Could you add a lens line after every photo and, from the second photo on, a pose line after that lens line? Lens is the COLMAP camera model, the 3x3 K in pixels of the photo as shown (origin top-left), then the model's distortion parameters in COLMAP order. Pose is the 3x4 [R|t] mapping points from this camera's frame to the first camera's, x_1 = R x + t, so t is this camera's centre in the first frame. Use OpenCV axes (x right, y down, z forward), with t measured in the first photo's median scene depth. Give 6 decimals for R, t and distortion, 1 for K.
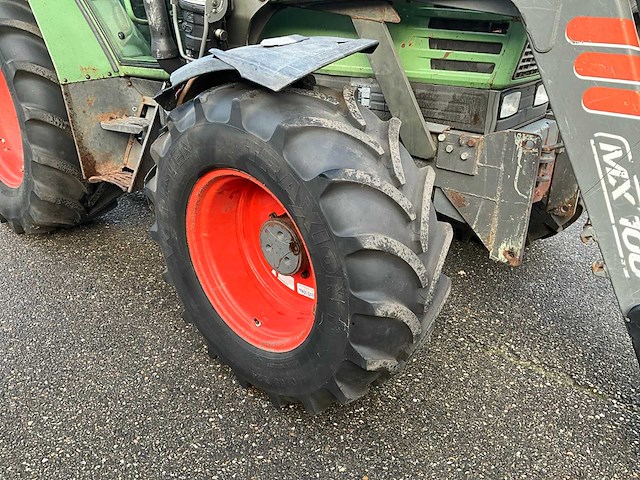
lens RADIAL K [[524.0, 0, 316.3], [0, 524.0, 244.1], [0, 0, 1]] dist [0.074449, -0.124586]
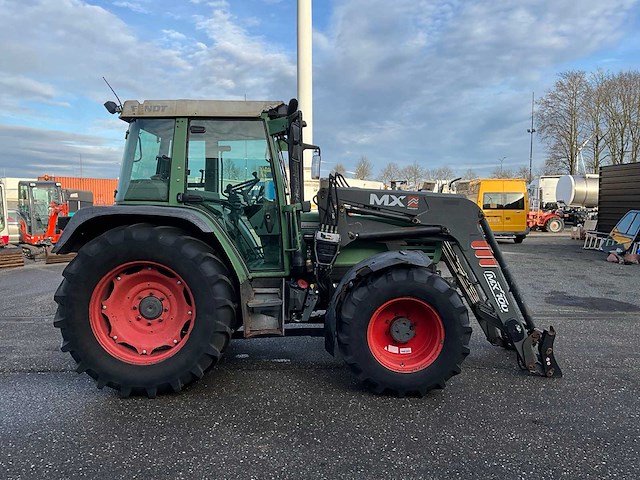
lens RADIAL K [[524.0, 0, 327.9], [0, 524.0, 245.0], [0, 0, 1]] dist [0.074449, -0.124586]
pose [[0.752012, -0.047756, 0.657417, -1.819940], [0.287609, 0.921194, -0.262075, 0.172015], [-0.593093, 0.386163, 0.706484, -0.650887]]
